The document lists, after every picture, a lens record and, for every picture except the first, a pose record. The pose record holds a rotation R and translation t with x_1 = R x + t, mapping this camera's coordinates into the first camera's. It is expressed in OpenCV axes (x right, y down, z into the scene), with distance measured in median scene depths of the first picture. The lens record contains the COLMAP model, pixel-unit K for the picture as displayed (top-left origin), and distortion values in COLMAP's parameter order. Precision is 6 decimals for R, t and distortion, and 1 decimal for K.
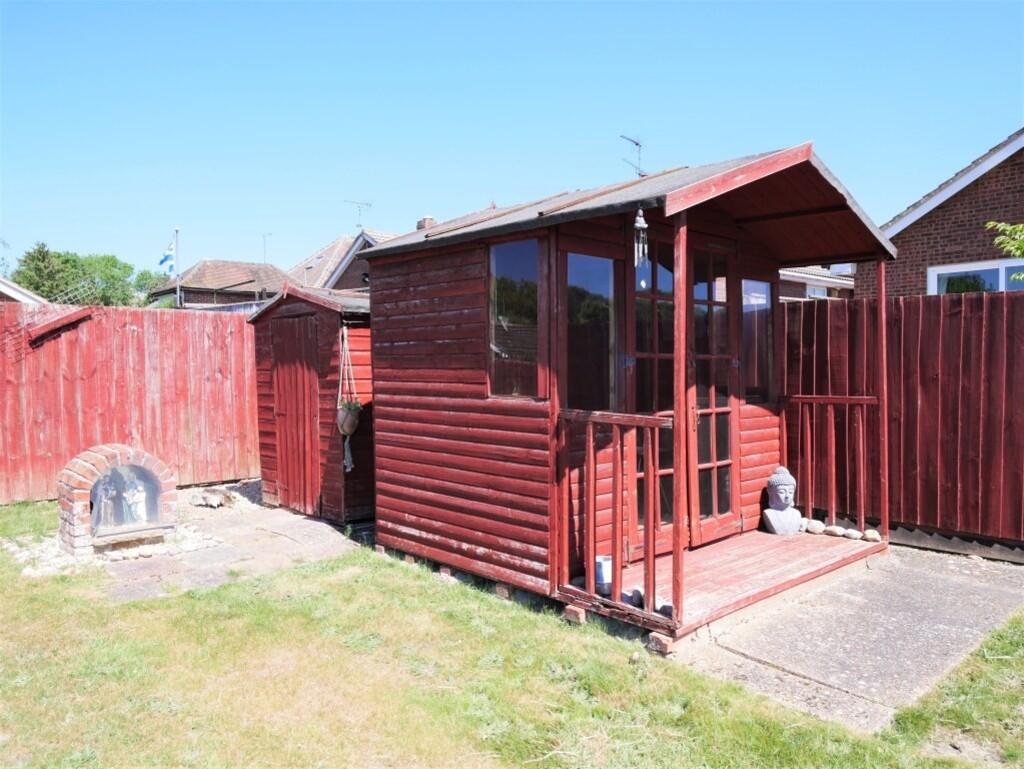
lens RADIAL K [[749.2, 0, 512.0], [0, 749.2, 384.5], [0, 0, 1]] dist [-0.012889, -0.005177]
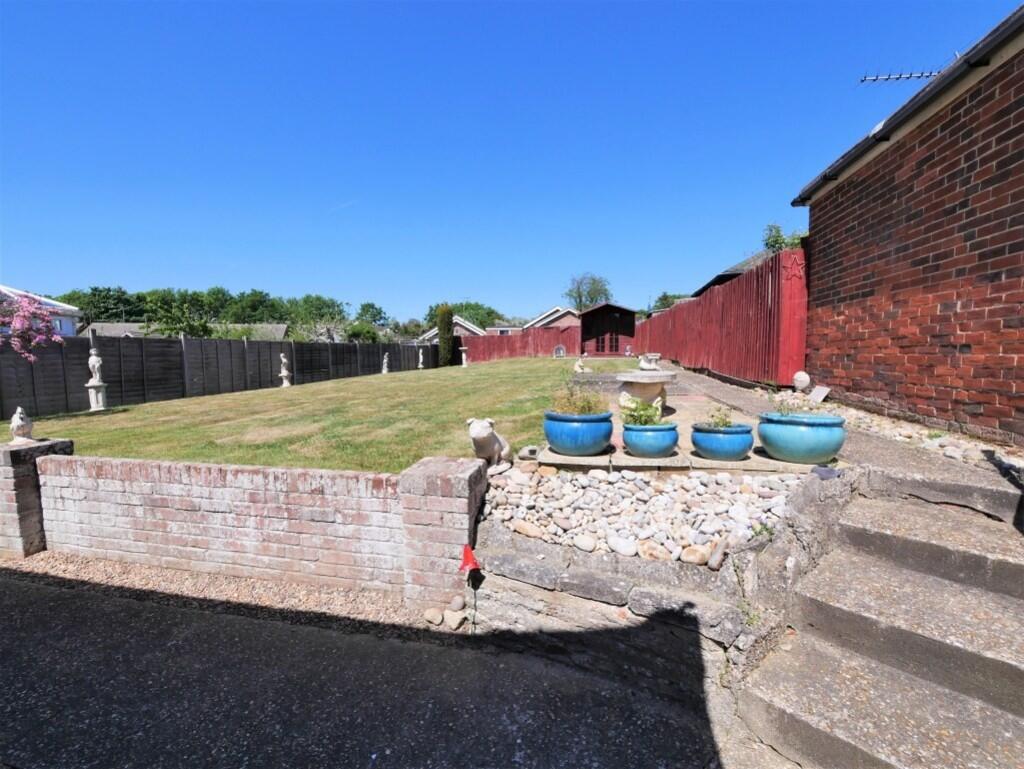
lens RADIAL K [[435.1, 0, 507.9], [0, 435.1, 385.3], [0, 0, 1]] dist [-0.005541, 0.000025]
pose [[0.566359, 0.054787, -0.822336, 2.583978], [-0.010010, 0.998172, 0.059608, 0.215183], [0.824098, -0.025528, 0.565872, -1.780860]]
